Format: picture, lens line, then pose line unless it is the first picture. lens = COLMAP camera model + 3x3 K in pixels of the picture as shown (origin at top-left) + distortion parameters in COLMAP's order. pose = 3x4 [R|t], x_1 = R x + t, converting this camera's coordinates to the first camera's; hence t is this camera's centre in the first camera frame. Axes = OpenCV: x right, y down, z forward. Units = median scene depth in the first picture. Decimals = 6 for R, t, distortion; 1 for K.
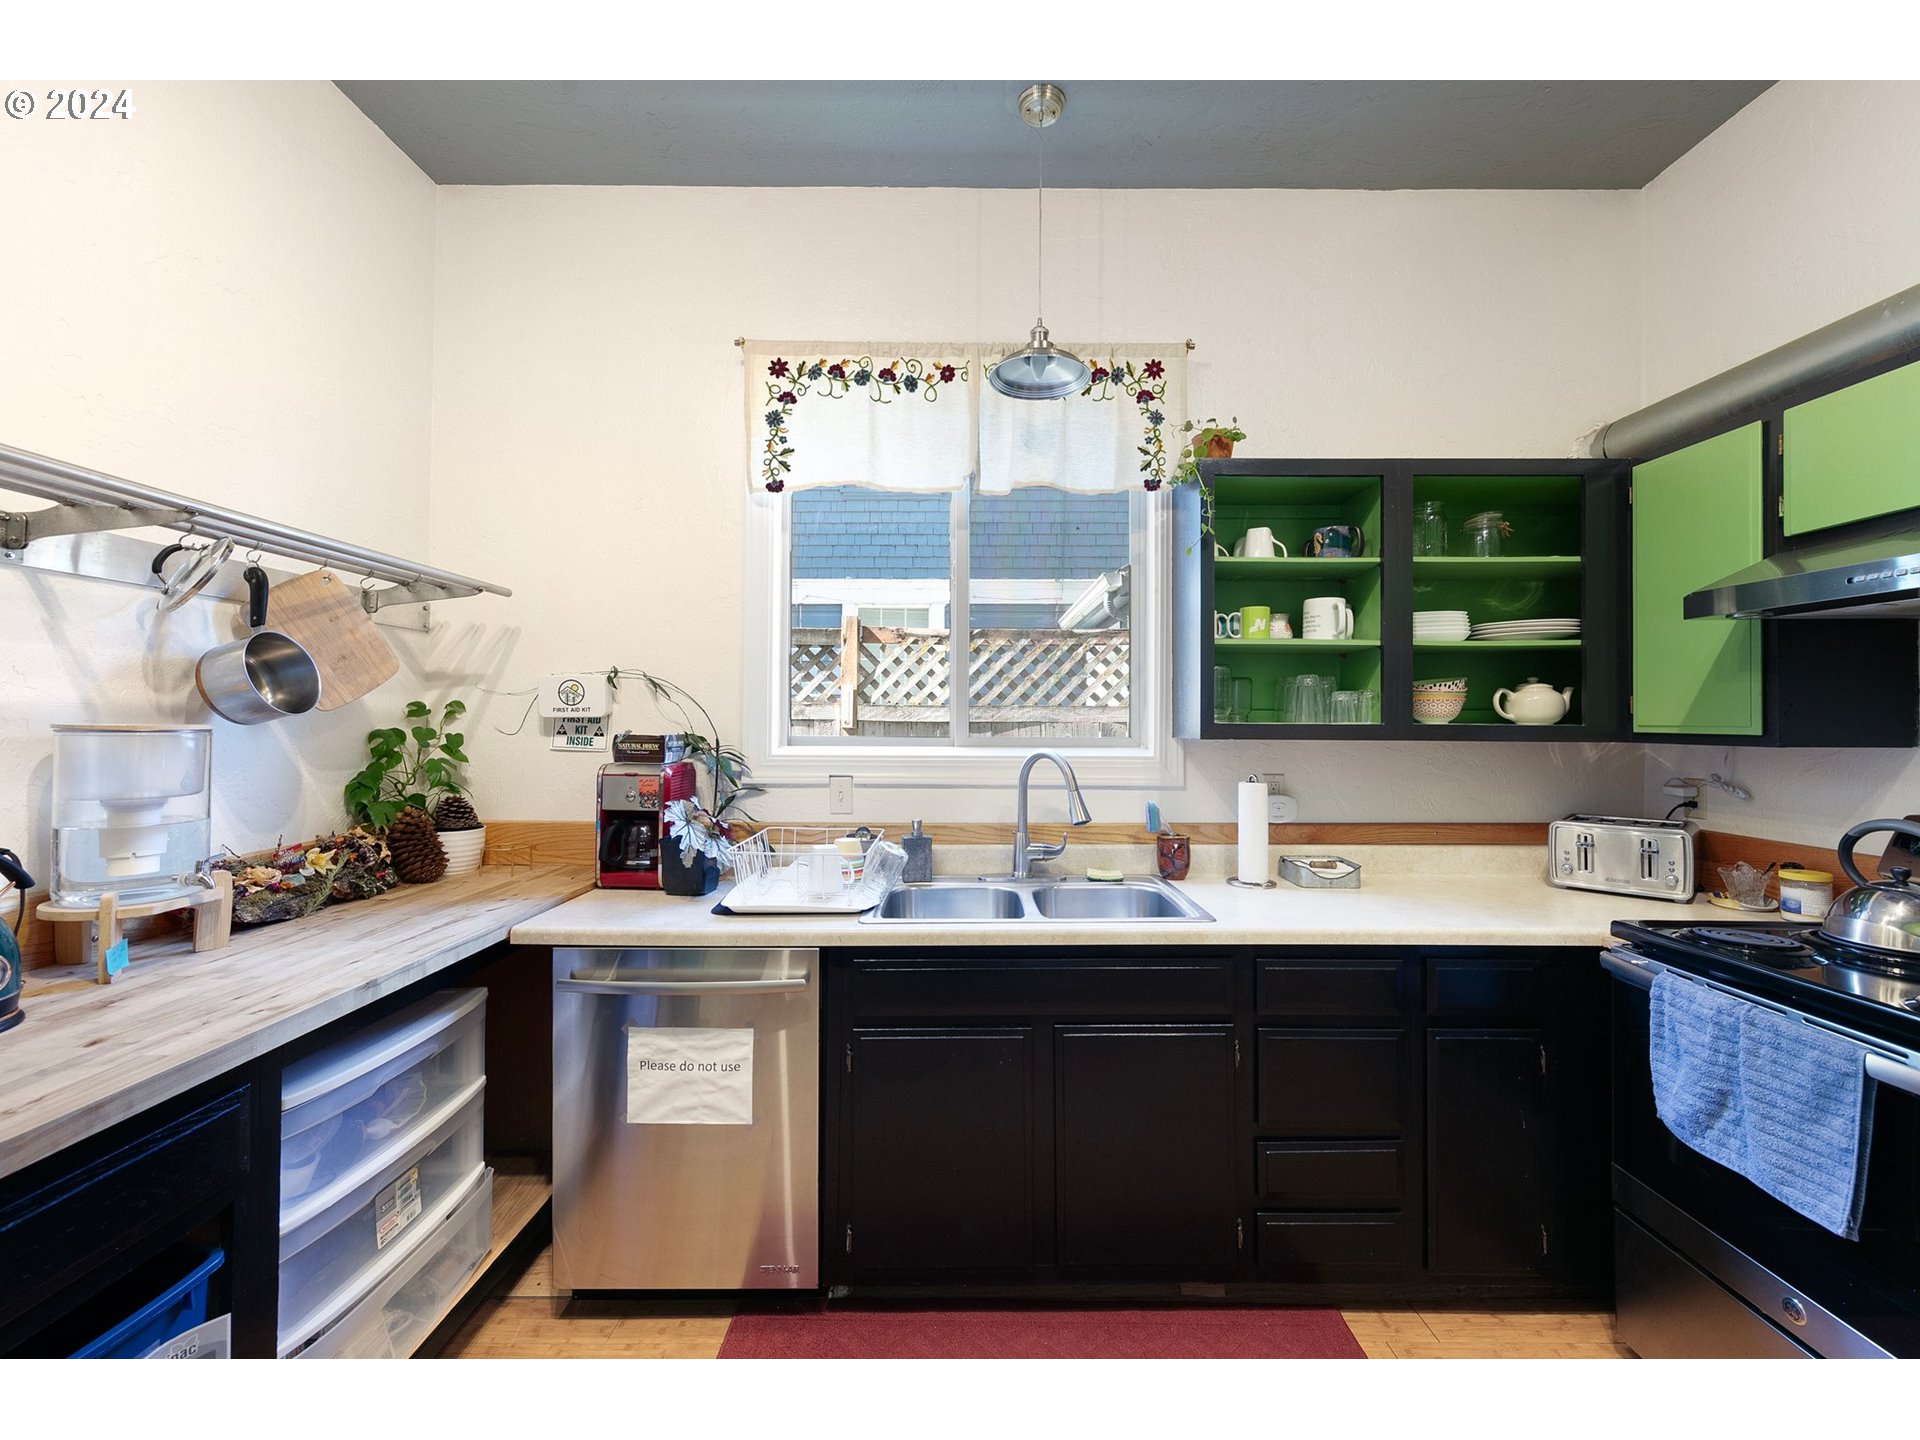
lens RADIAL K [[792.2, 0, 959.7], [0, 792.2, 712.7], [0, 0, 1]] dist [0.010441, 0.000050]
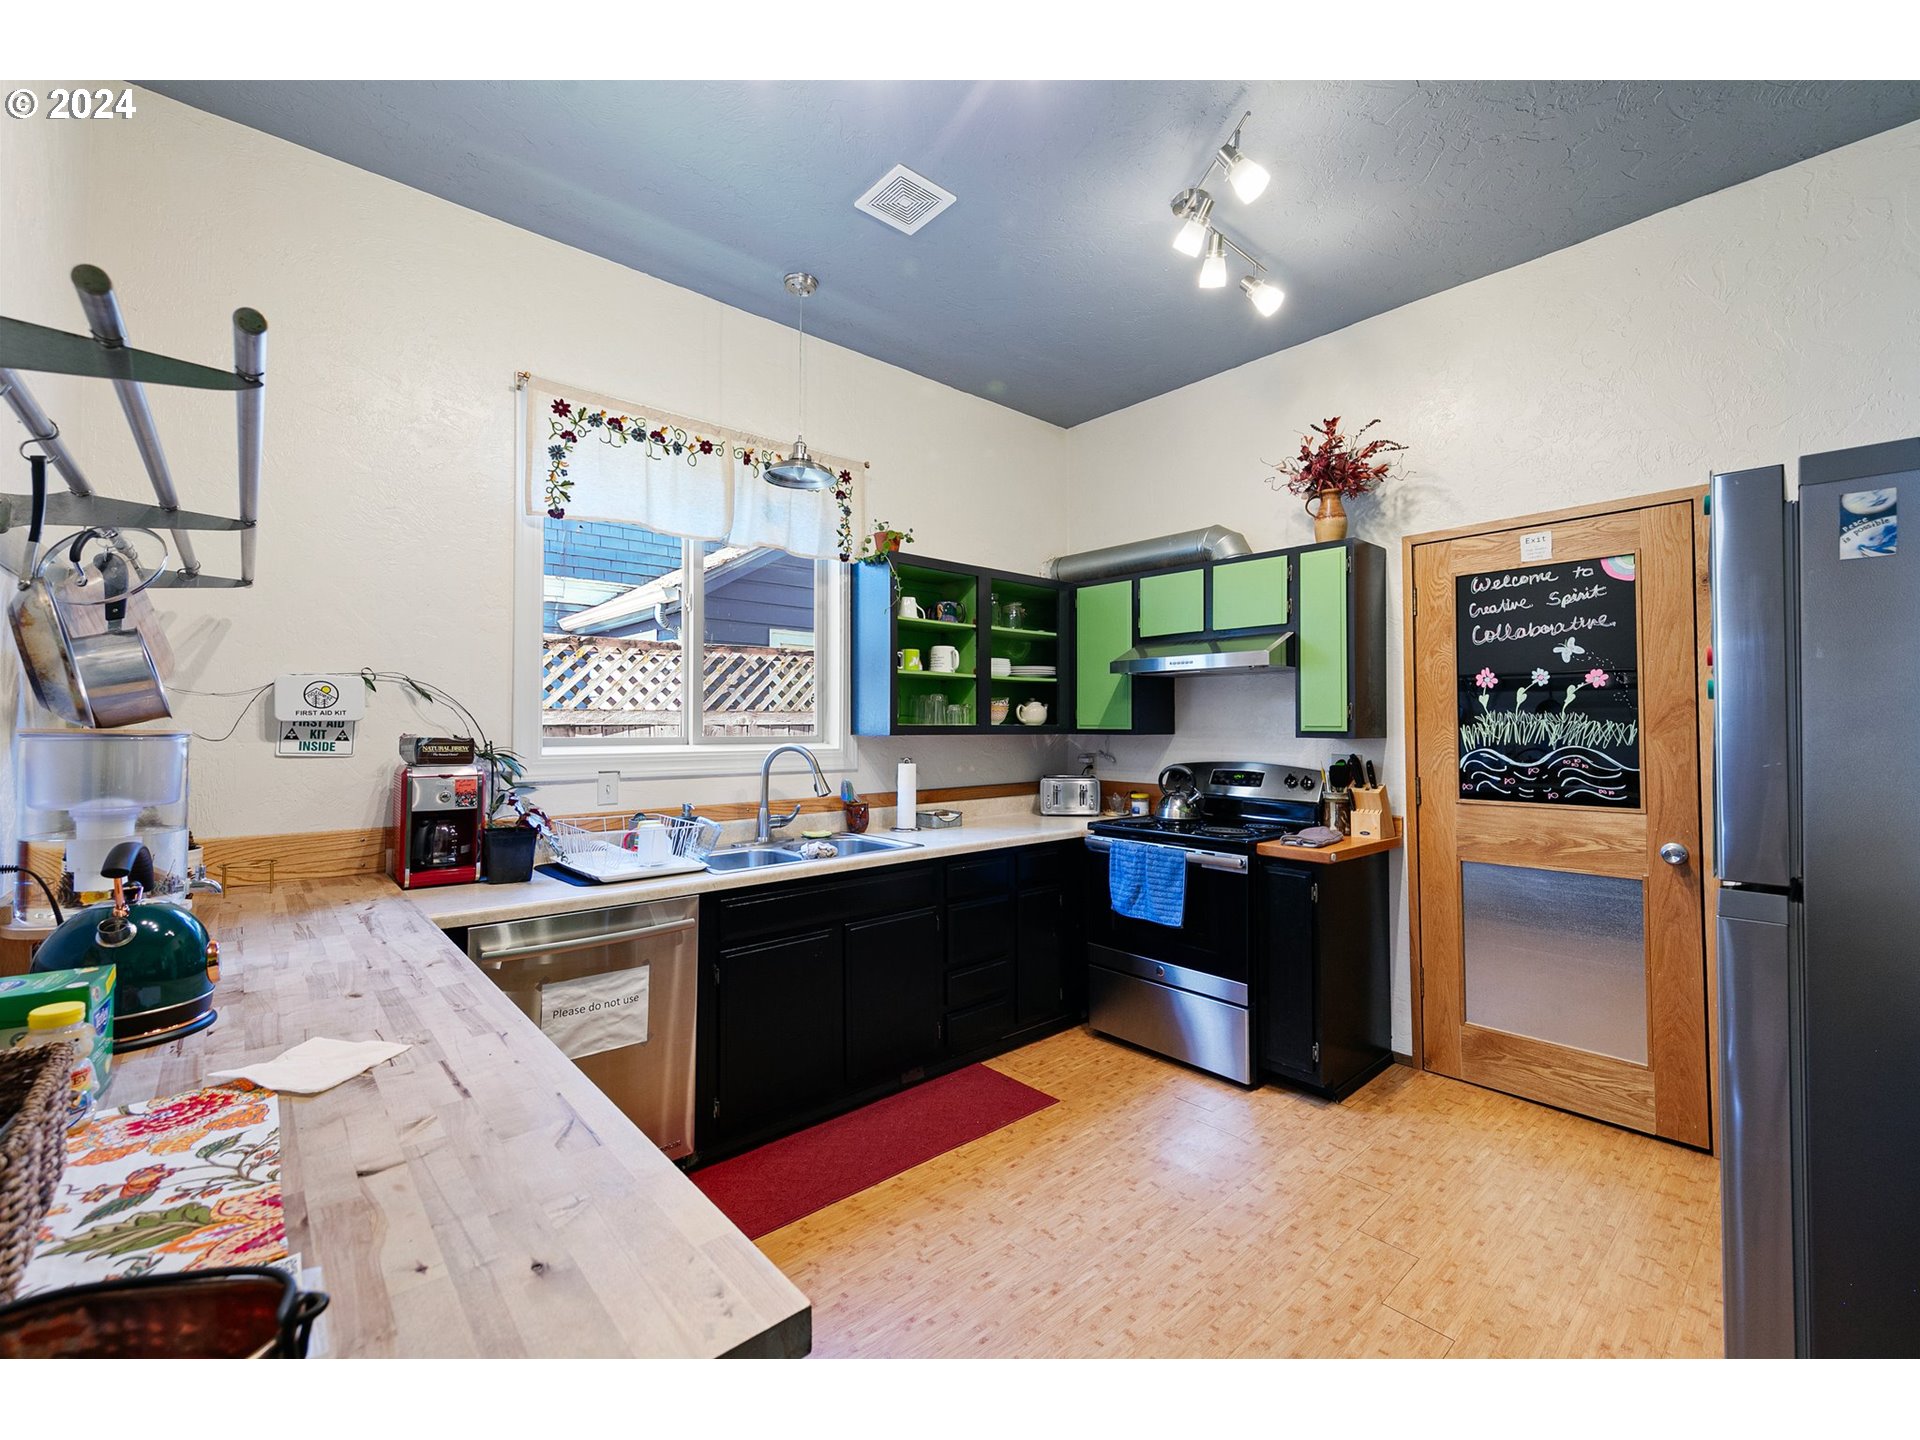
lens RADIAL K [[792.2, 0, 966.4], [0, 792.2, 719.9], [0, 0, 1]] dist [0.010441, 0.000050]
pose [[0.752770, 0.001032, 0.658282, -0.550671], [-0.003668, 0.999990, 0.002627, -0.000753], [-0.658273, -0.004392, 0.752766, -0.225109]]
